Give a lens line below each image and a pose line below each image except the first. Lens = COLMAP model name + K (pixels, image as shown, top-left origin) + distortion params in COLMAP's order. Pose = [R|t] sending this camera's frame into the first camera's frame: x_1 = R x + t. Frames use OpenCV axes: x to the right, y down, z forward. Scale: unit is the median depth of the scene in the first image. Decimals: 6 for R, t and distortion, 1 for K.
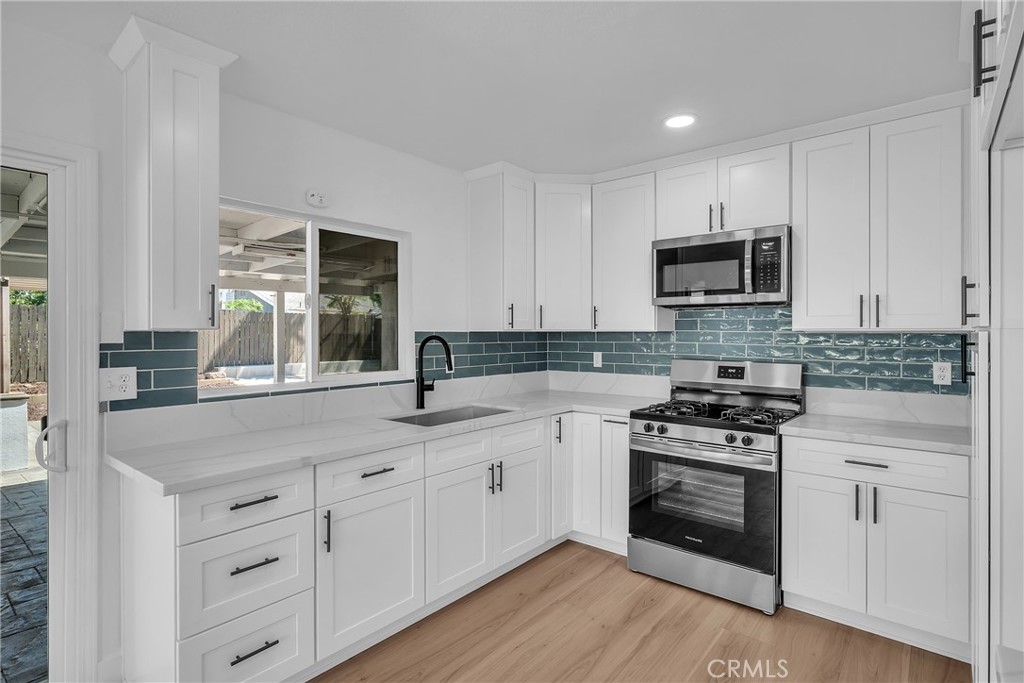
lens RADIAL K [[512.1, 0, 513.9], [0, 512.1, 337.0], [0, 0, 1]] dist [-0.001224, -0.000052]
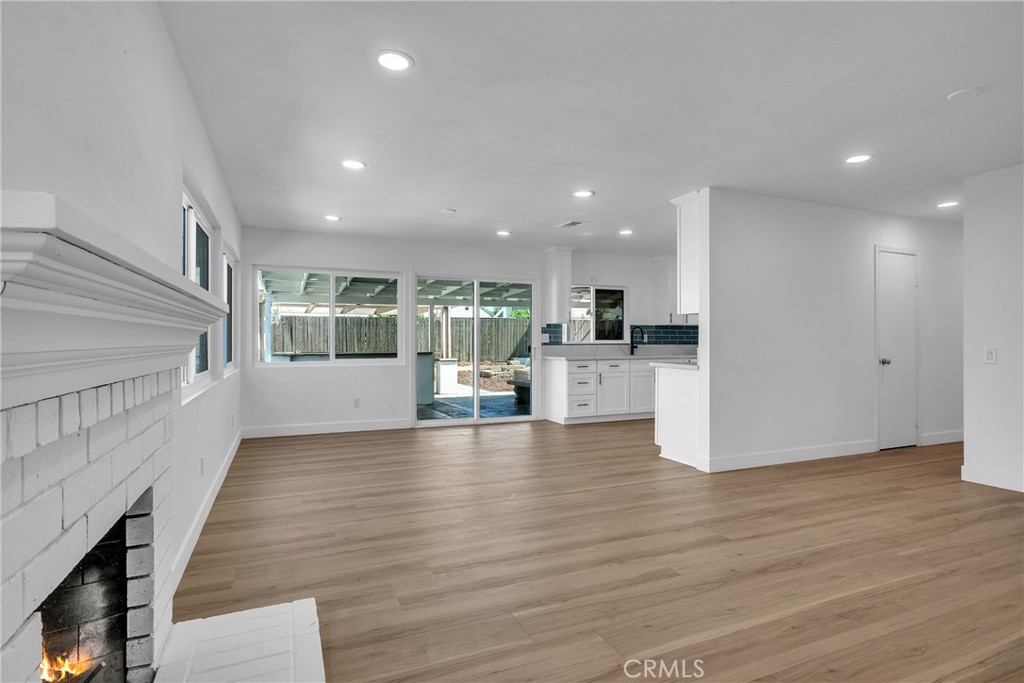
lens RADIAL K [[512.1, 0, 513.9], [0, 512.1, 337.0], [0, 0, 1]] dist [-0.001224, -0.000052]
pose [[0.888462, 0.000539, -0.458951, 0.466473], [-0.005568, 0.999938, -0.009603, 0.077568], [0.458917, 0.011087, 0.888410, -1.544580]]
